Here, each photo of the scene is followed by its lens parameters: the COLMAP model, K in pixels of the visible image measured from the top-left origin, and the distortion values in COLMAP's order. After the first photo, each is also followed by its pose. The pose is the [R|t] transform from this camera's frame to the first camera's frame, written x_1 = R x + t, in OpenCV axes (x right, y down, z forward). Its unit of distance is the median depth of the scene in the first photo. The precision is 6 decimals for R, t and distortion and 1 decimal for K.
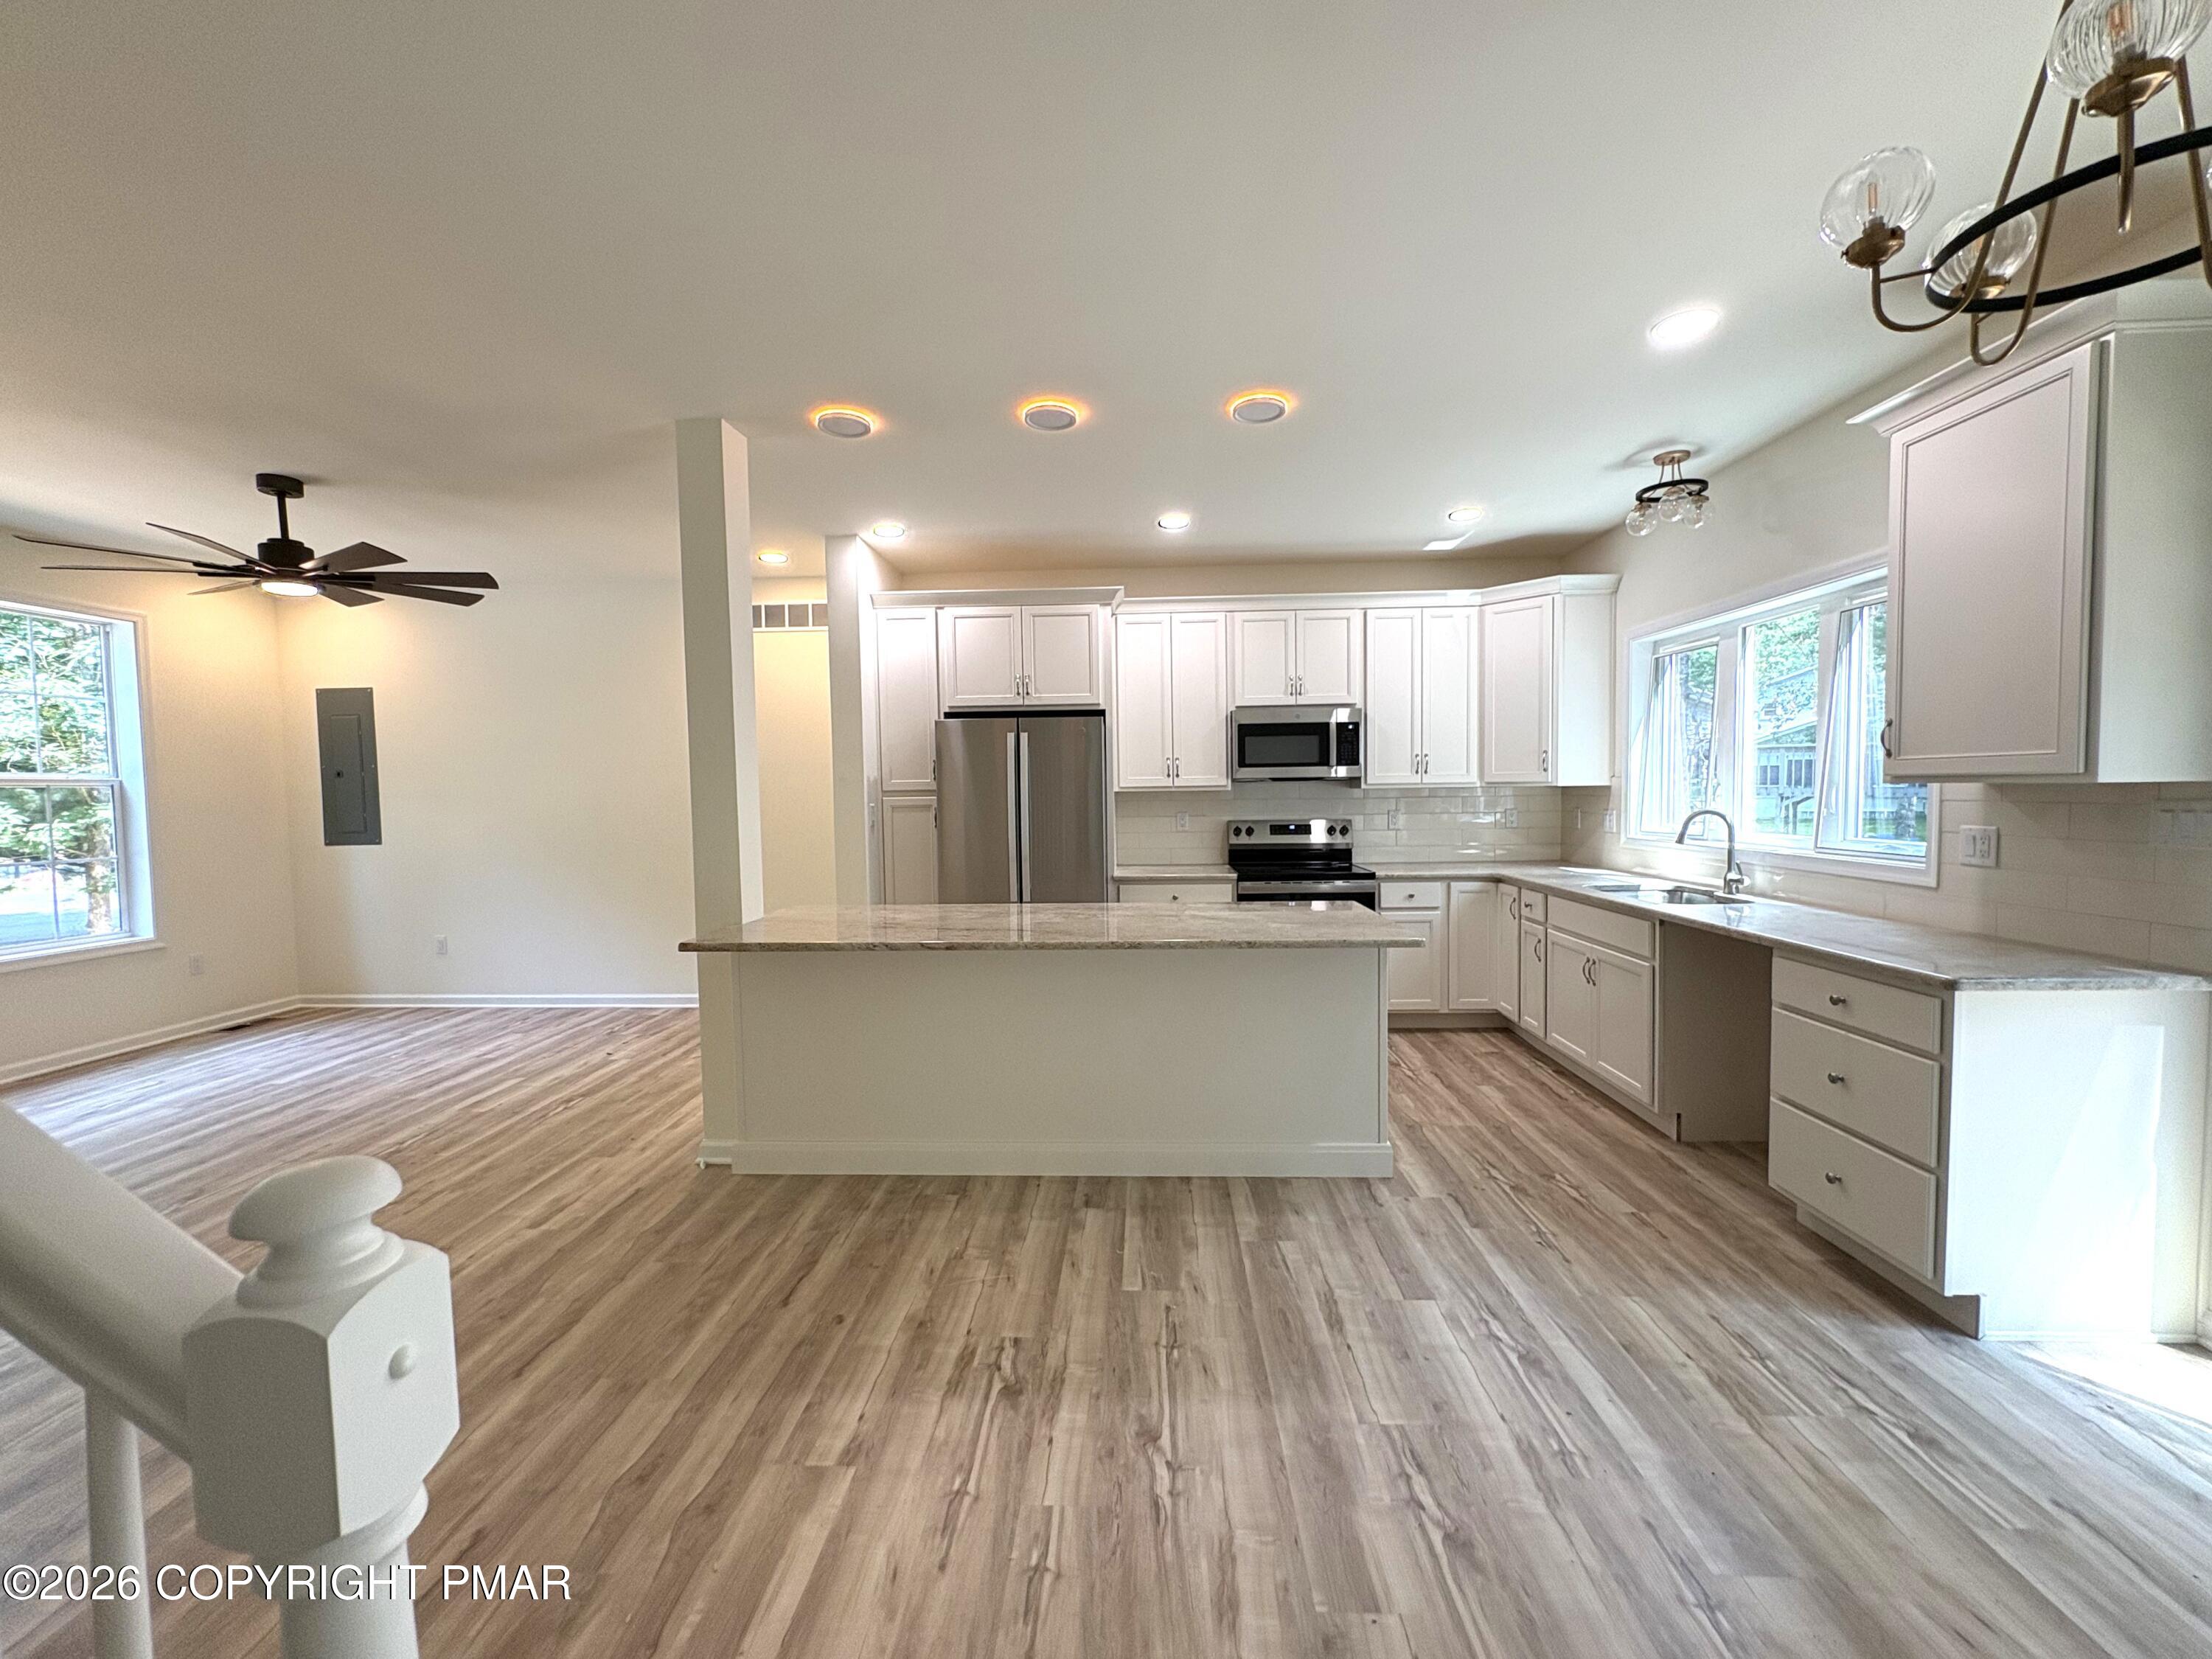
lens RADIAL K [[882.9, 0, 1107.7], [0, 882.9, 827.8], [0, 0, 1]] dist [-0.000324, -0.000095]
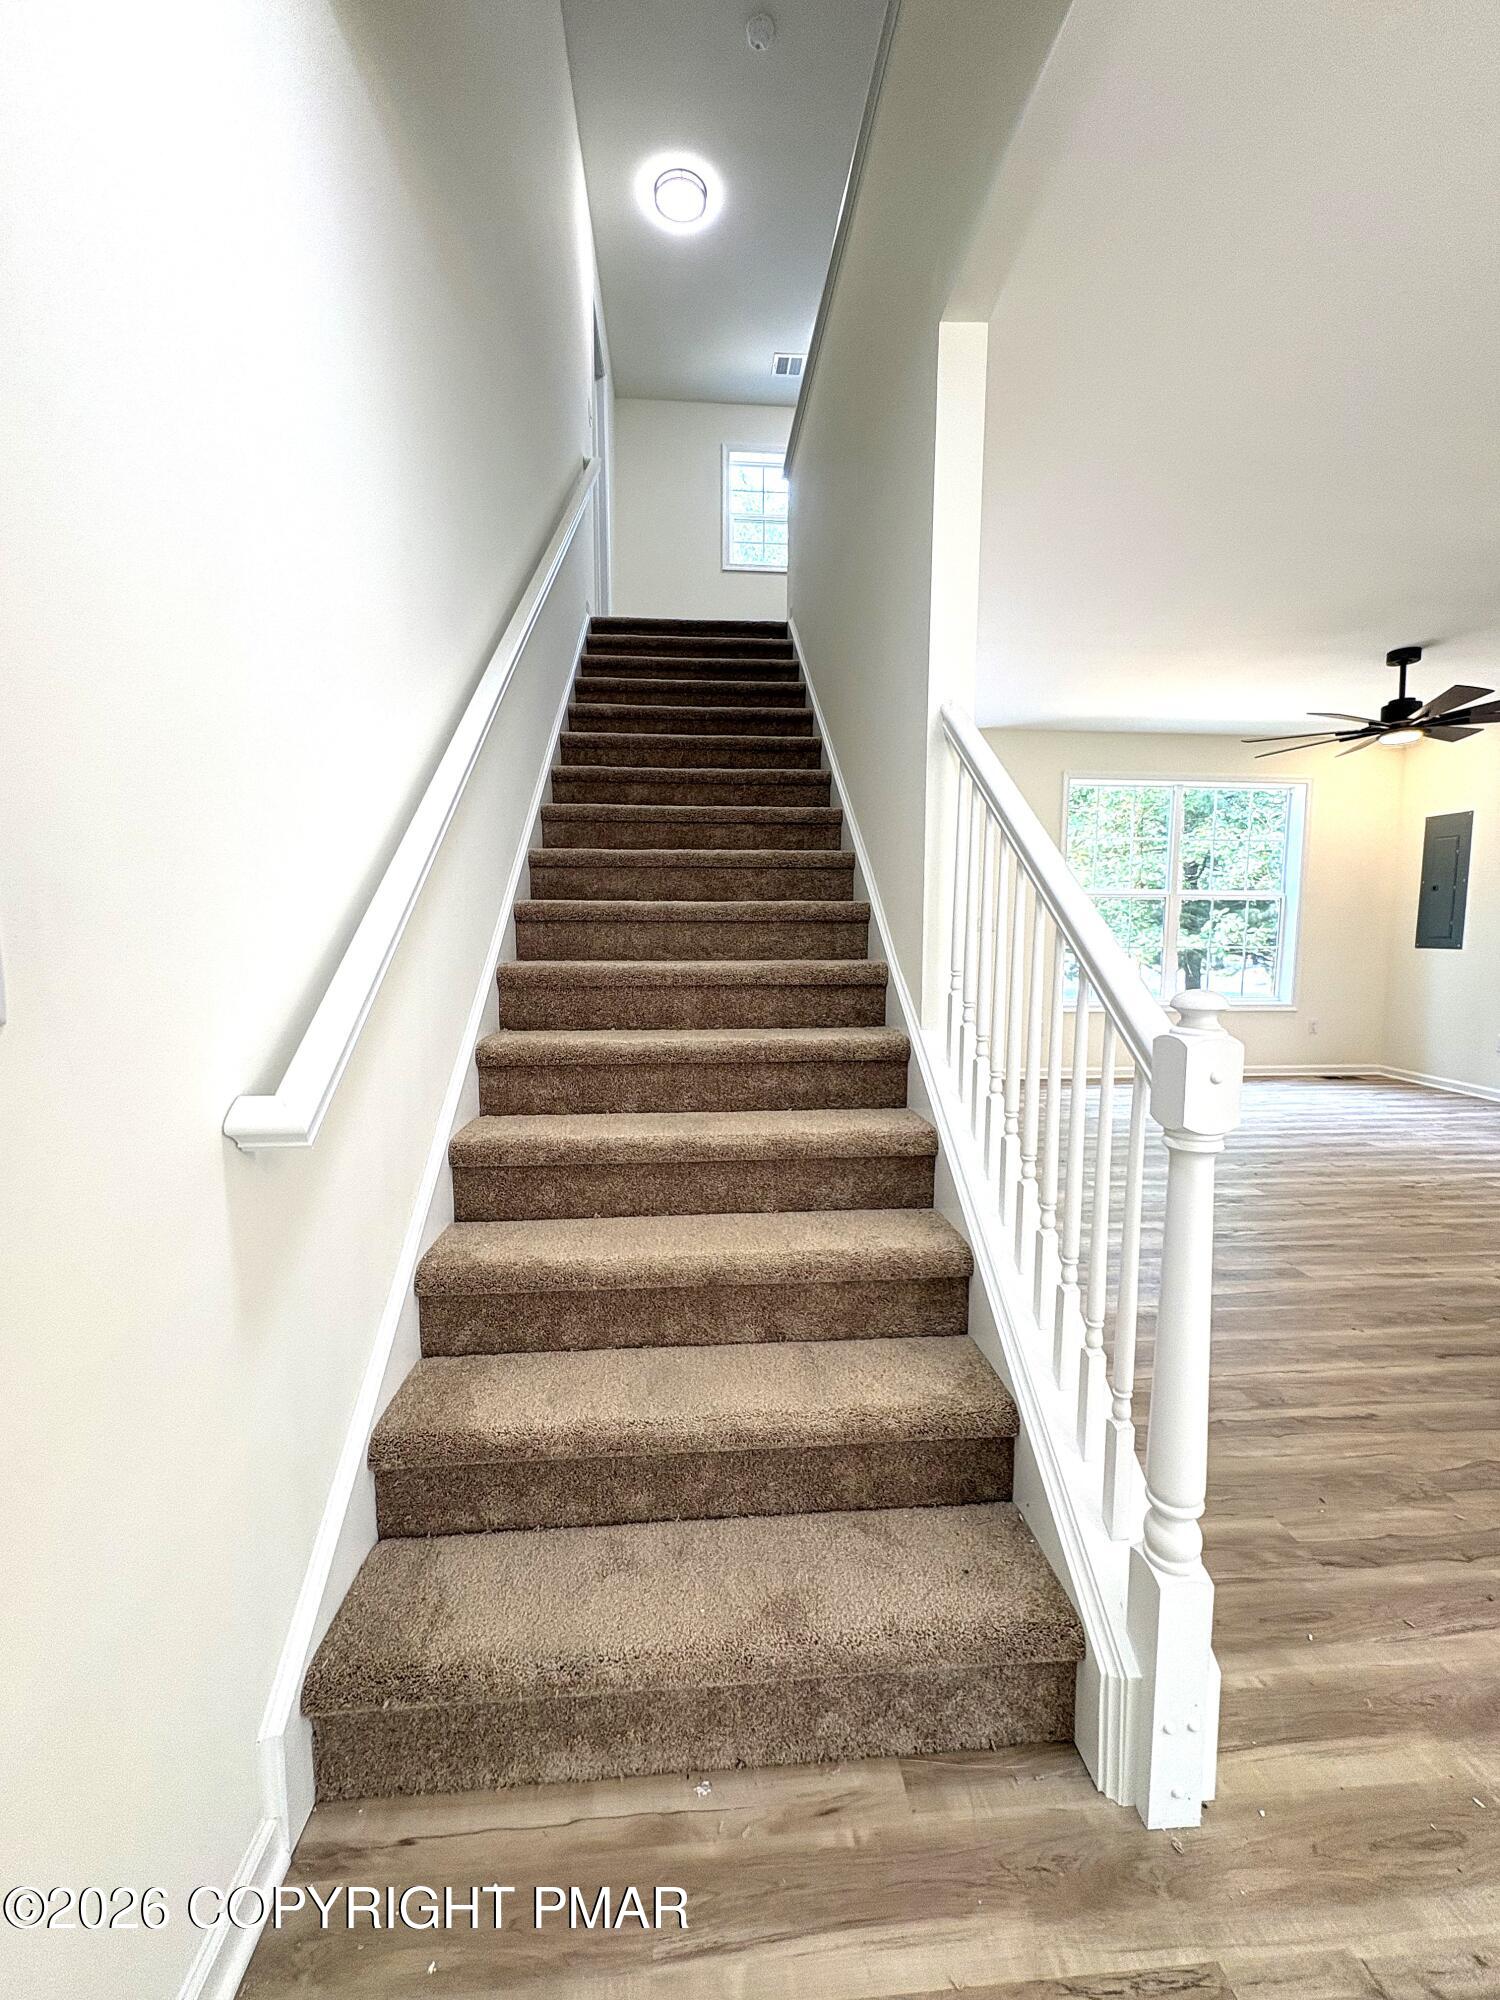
lens RADIAL K [[798.3, 0, 748.8], [0, 798.3, 999.4], [0, 0, 1]] dist [-0.000324, -0.000095]
pose [[0.118201, 0.111896, -0.986665, 0.146341], [-0.052388, 0.992950, 0.106333, 0.032453], [0.991607, 0.039121, 0.123229, -0.063941]]
